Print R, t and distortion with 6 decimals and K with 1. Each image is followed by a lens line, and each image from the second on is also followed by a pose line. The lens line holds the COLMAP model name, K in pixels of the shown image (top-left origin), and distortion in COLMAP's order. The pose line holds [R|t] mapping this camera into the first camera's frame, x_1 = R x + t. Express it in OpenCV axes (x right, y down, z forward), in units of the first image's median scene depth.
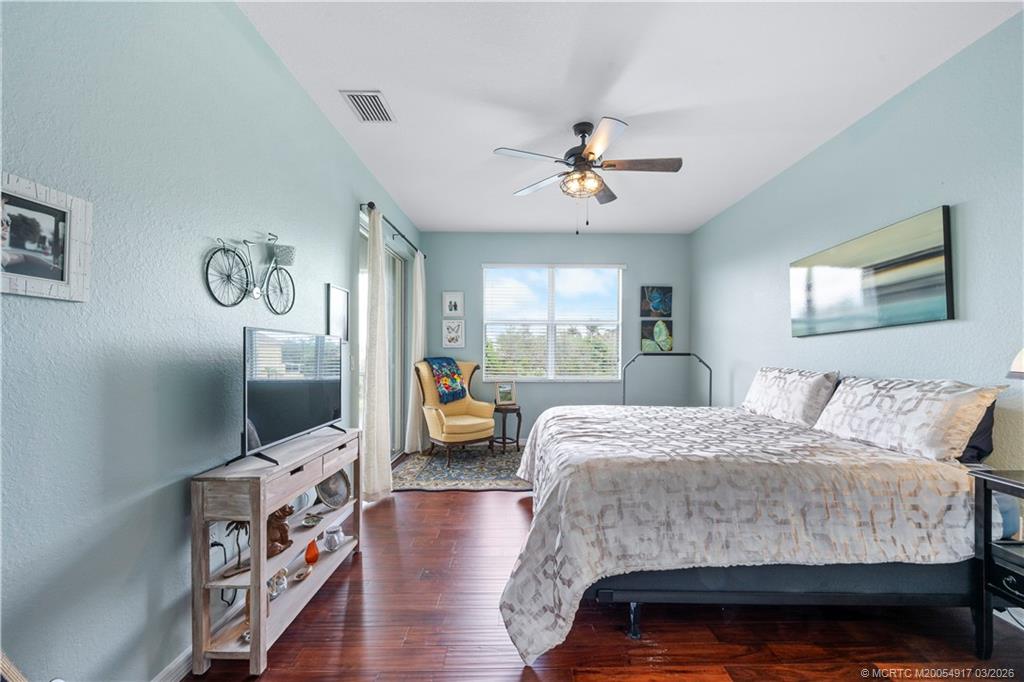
lens RADIAL K [[405.2, 0, 519.1], [0, 405.2, 350.5], [0, 0, 1]] dist [0.000047, -0.000908]
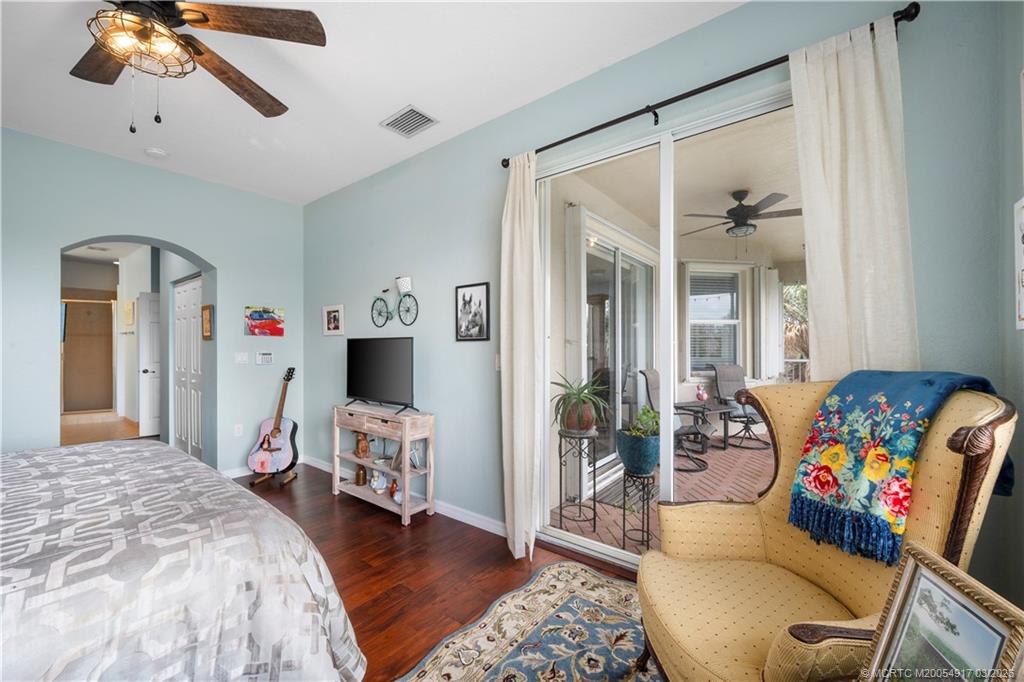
lens RADIAL K [[405.2, 0, 516.8], [0, 405.2, 342.9], [0, 0, 1]] dist [0.000047, -0.000908]
pose [[-0.609401, -0.010740, -0.792790, 0.411444], [0.003885, 0.999856, -0.016531, 0.004602], [0.792853, -0.013154, -0.609271, 2.503013]]
